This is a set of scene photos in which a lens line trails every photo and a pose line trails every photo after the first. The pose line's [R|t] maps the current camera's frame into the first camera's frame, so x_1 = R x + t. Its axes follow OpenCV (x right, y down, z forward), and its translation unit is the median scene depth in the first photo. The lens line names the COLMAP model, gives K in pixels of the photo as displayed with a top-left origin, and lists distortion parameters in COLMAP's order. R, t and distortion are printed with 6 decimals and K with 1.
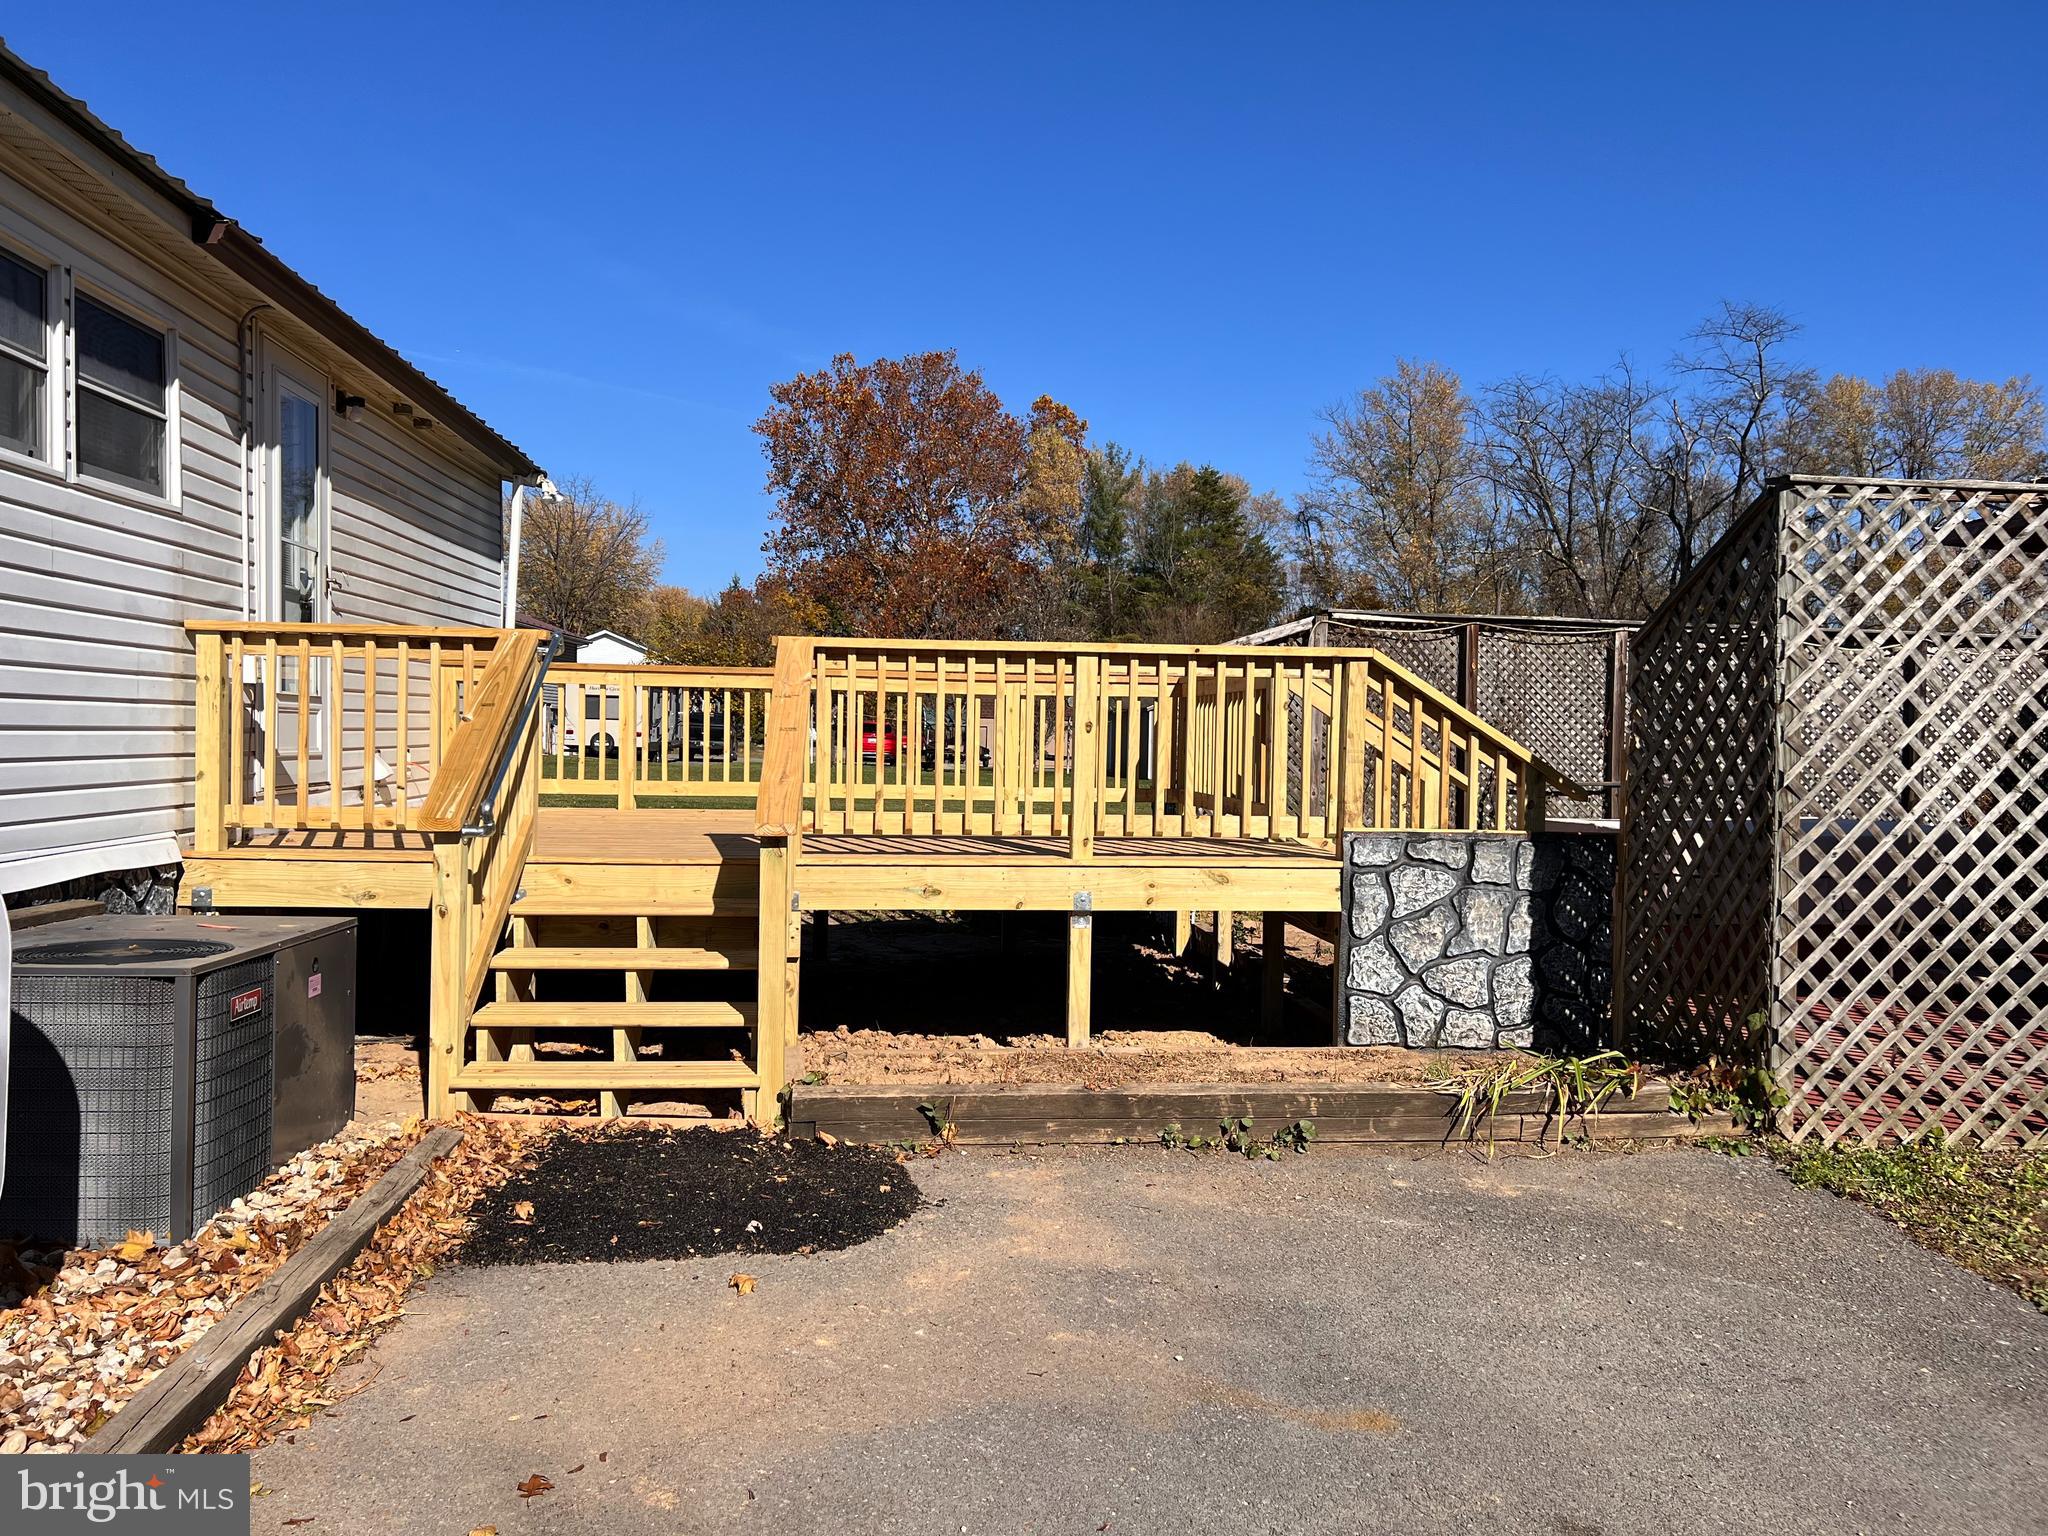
lens RADIAL K [[1547.7, 0, 1023.5], [0, 1547.7, 774.8], [0, 0, 1]] dist [0.039808, -0.019644]
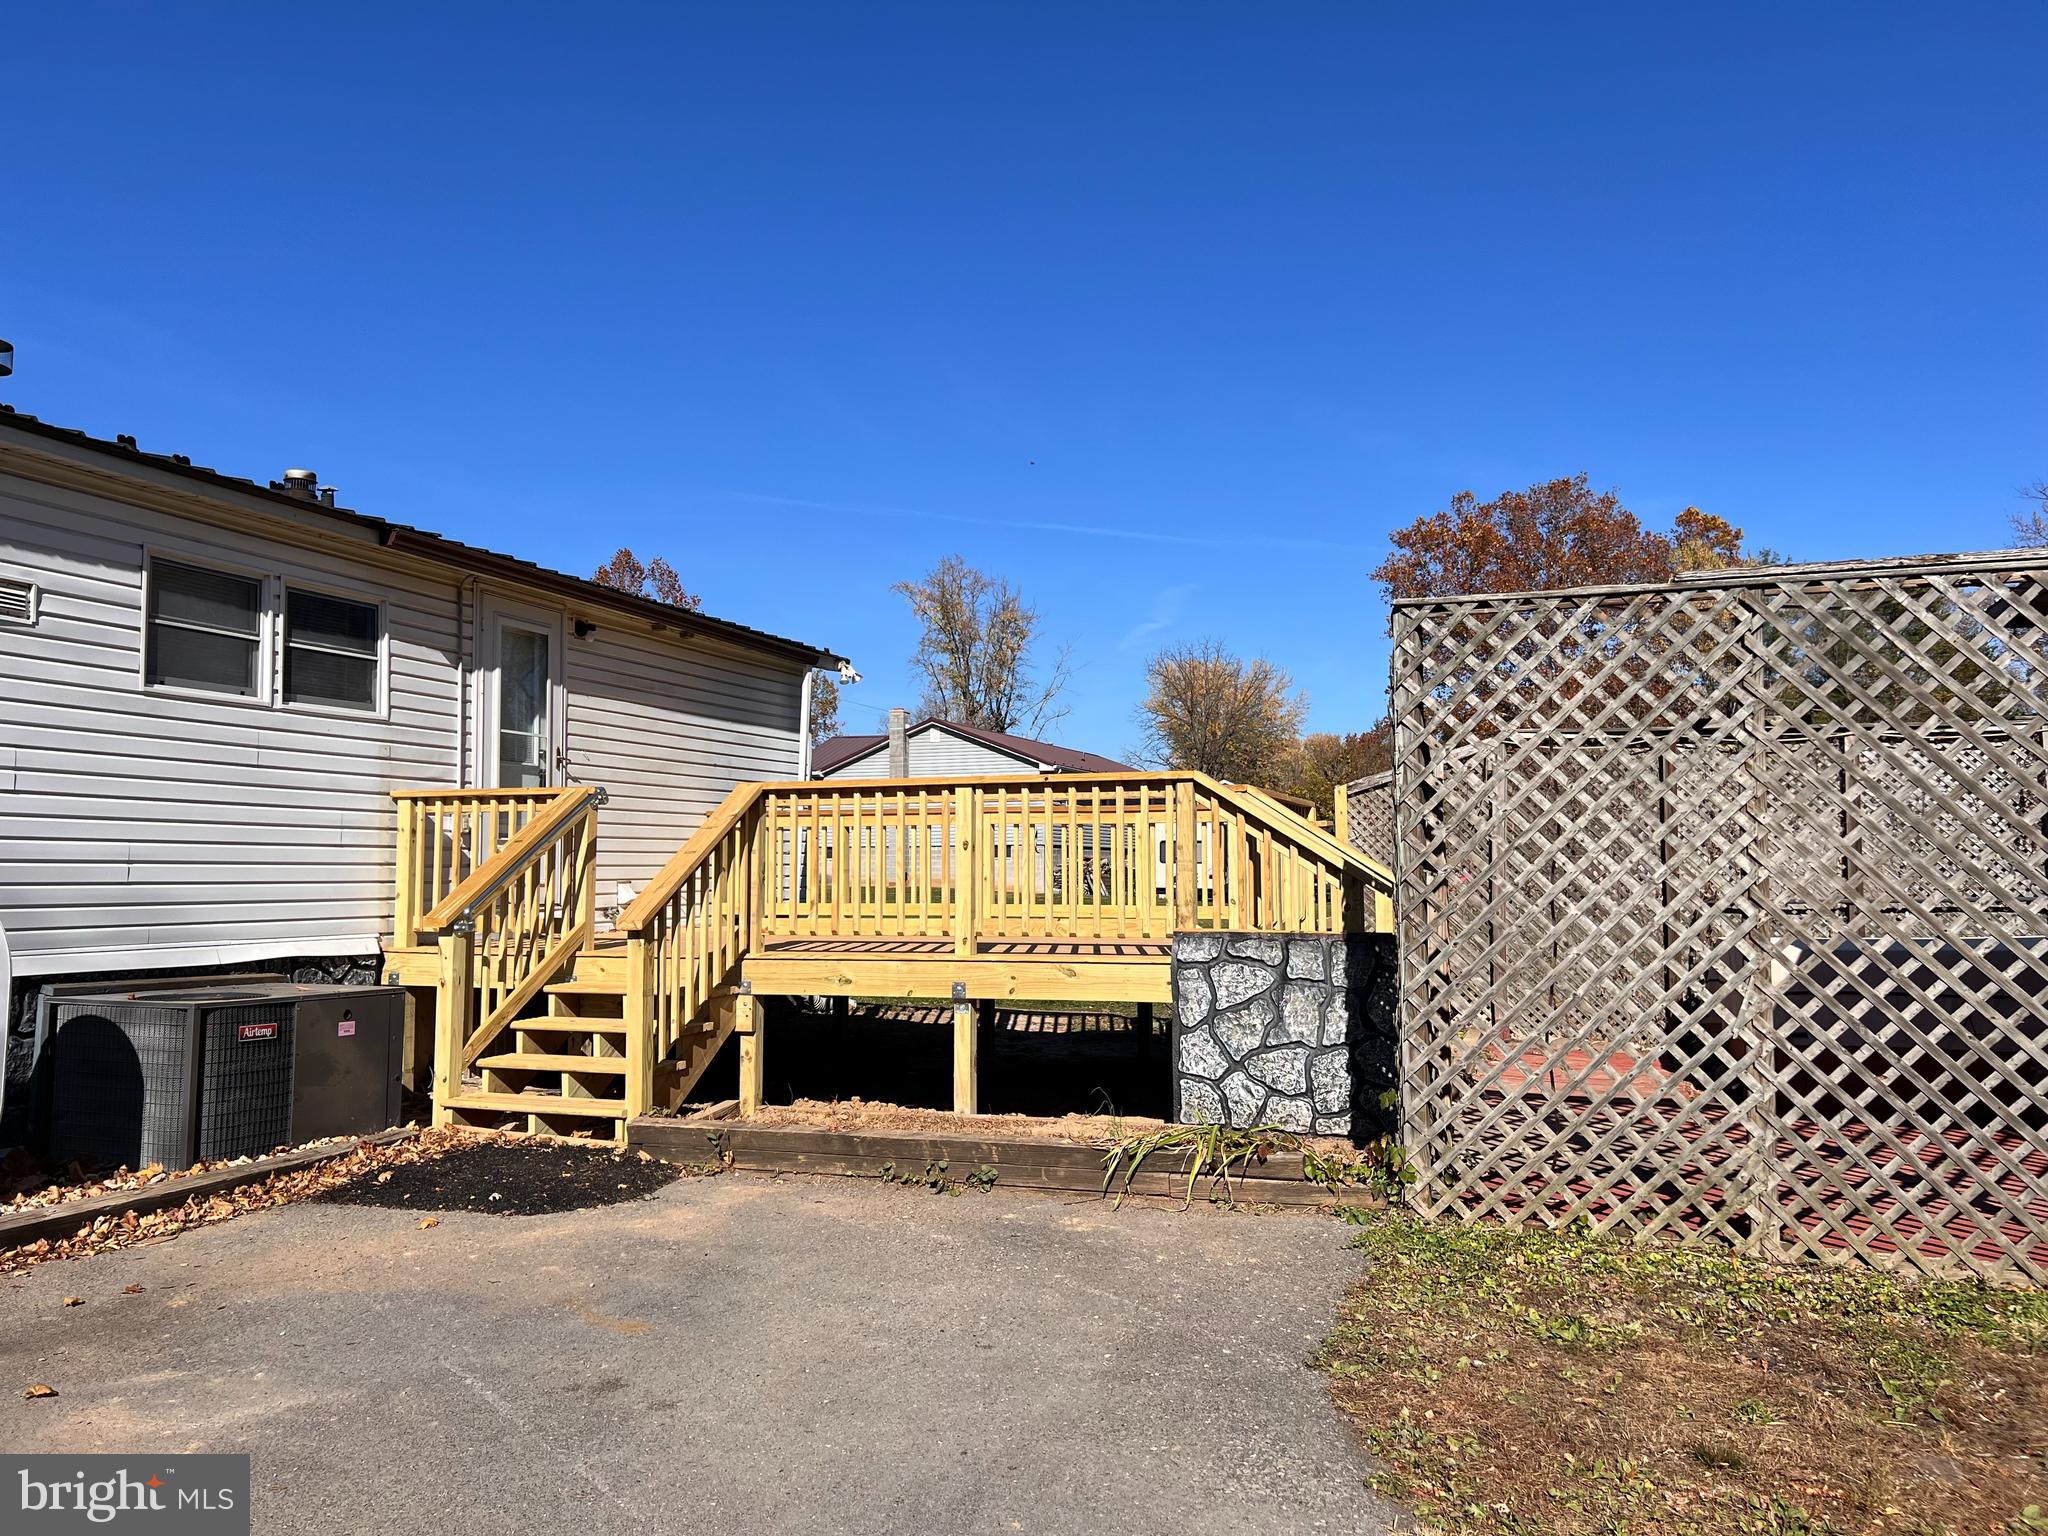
lens RADIAL K [[1547.7, 0, 1025.2], [0, 1547.7, 764.4], [0, 0, 1]] dist [0.039808, -0.019644]
pose [[0.905390, -0.049736, -0.421657, 0.592921], [0.007416, 0.994816, -0.101418, 0.028801], [0.424515, 0.088696, 0.901066, -0.078810]]
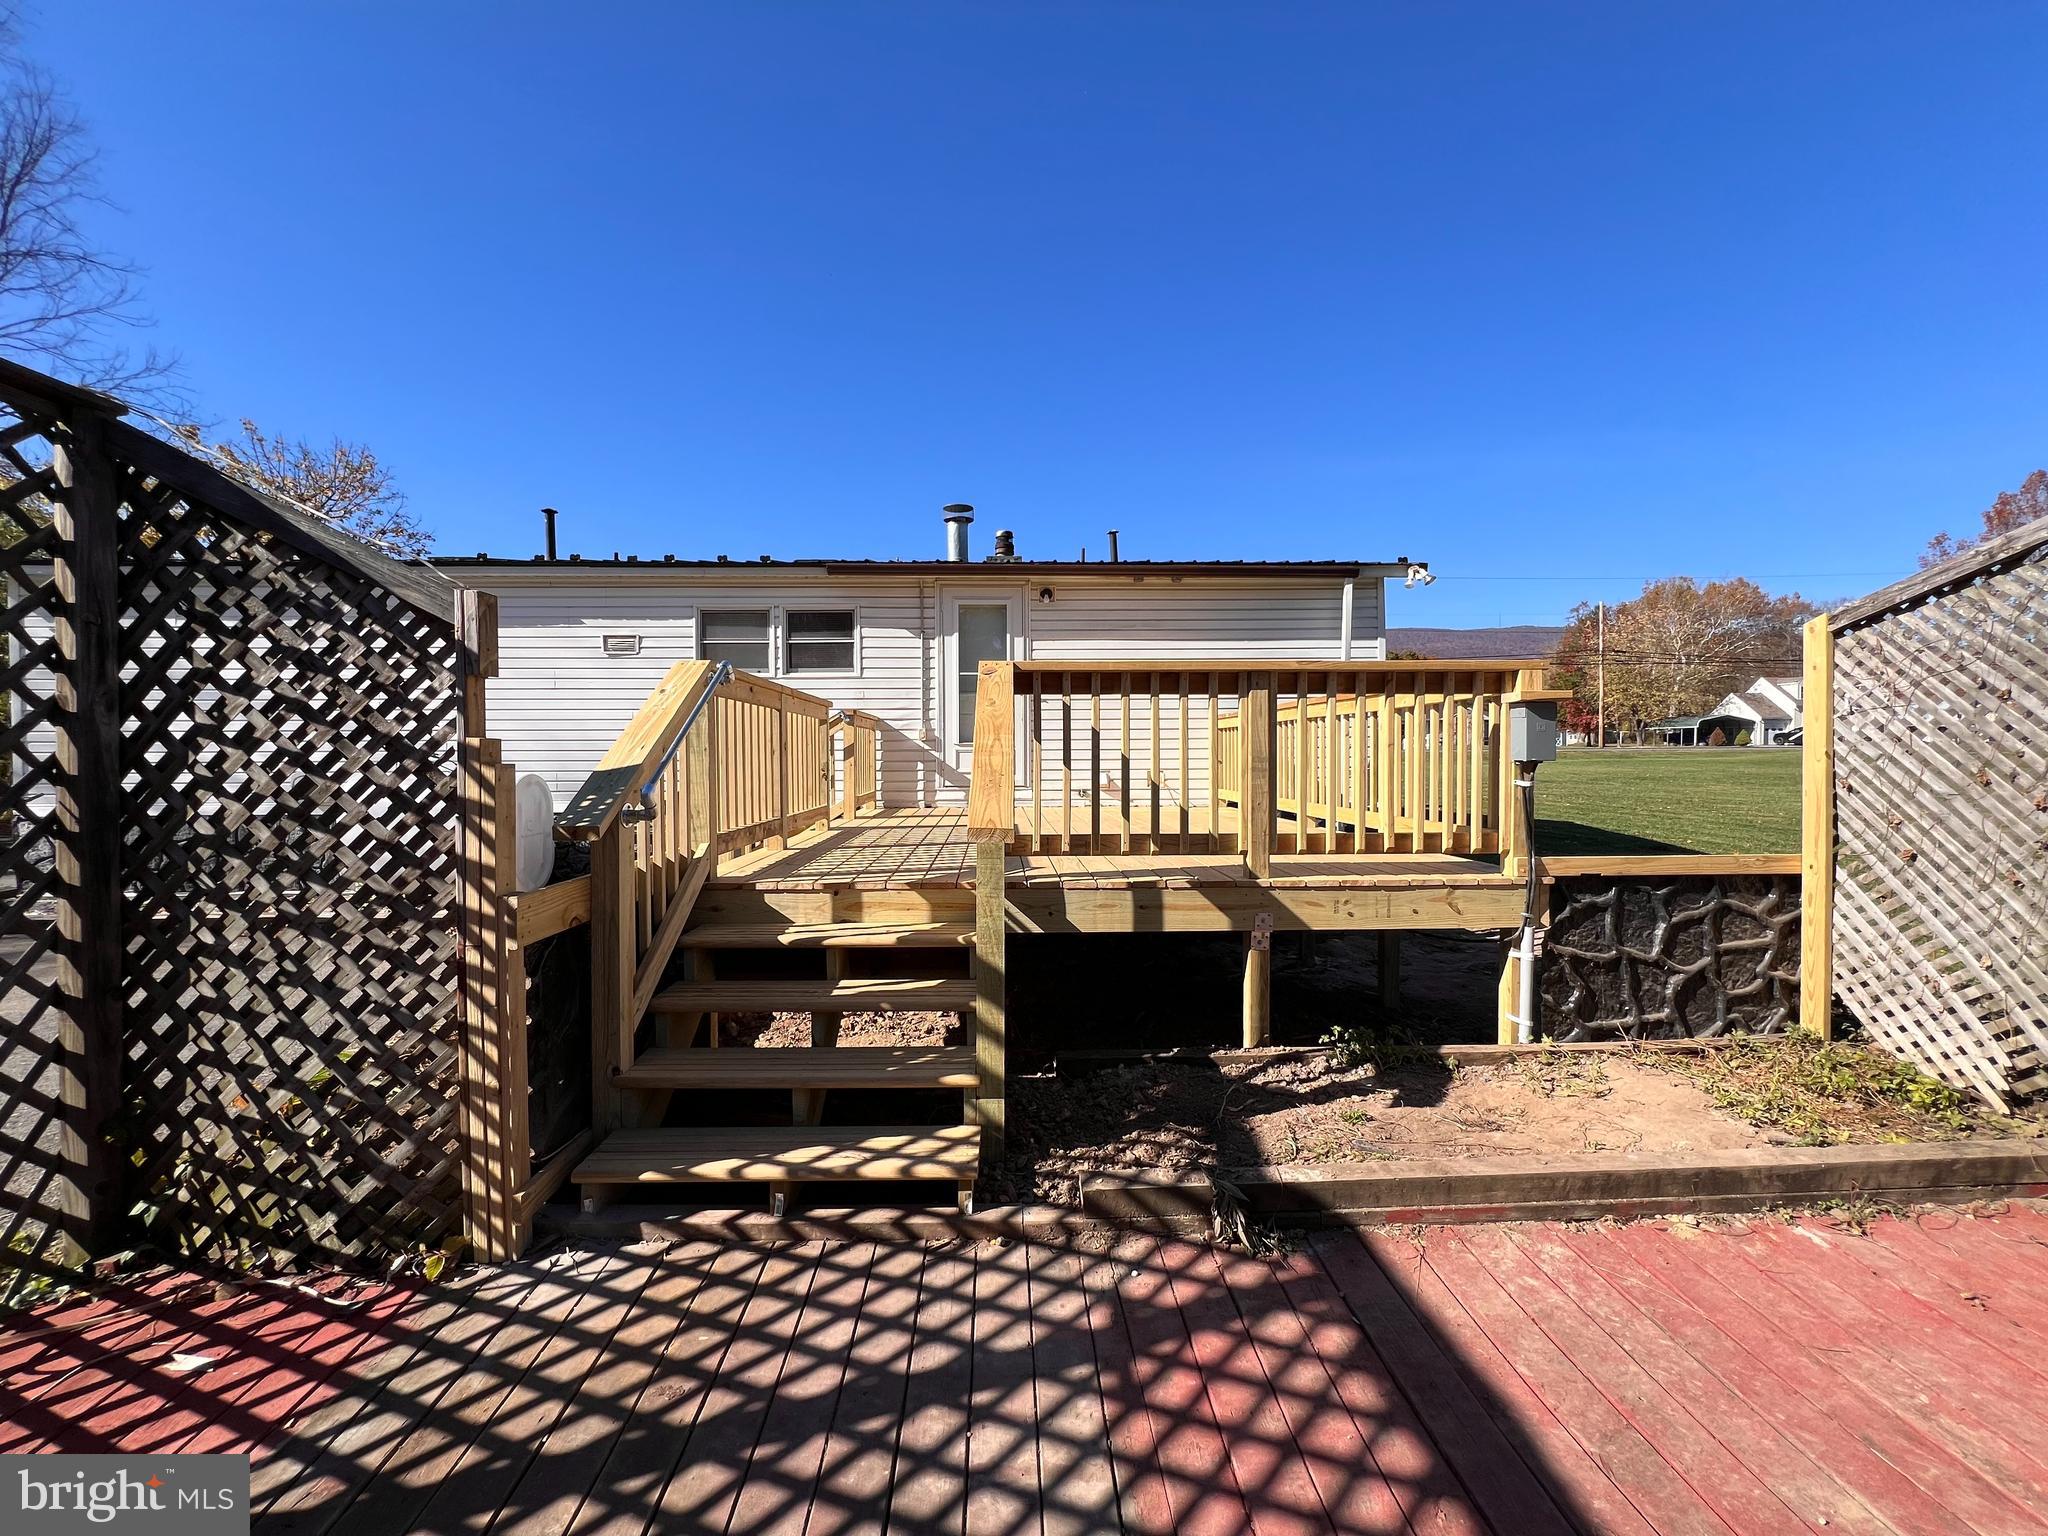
lens RADIAL K [[811.6, 0, 1022.6], [0, 811.6, 763.8], [0, 0, 1]] dist [0.000973, 0.000163]
pose [[-0.068086, -0.006816, -0.997656, 0.717628], [-0.022950, 0.999723, -0.005264, -0.019153], [0.997415, 0.022538, -0.068223, 1.250531]]
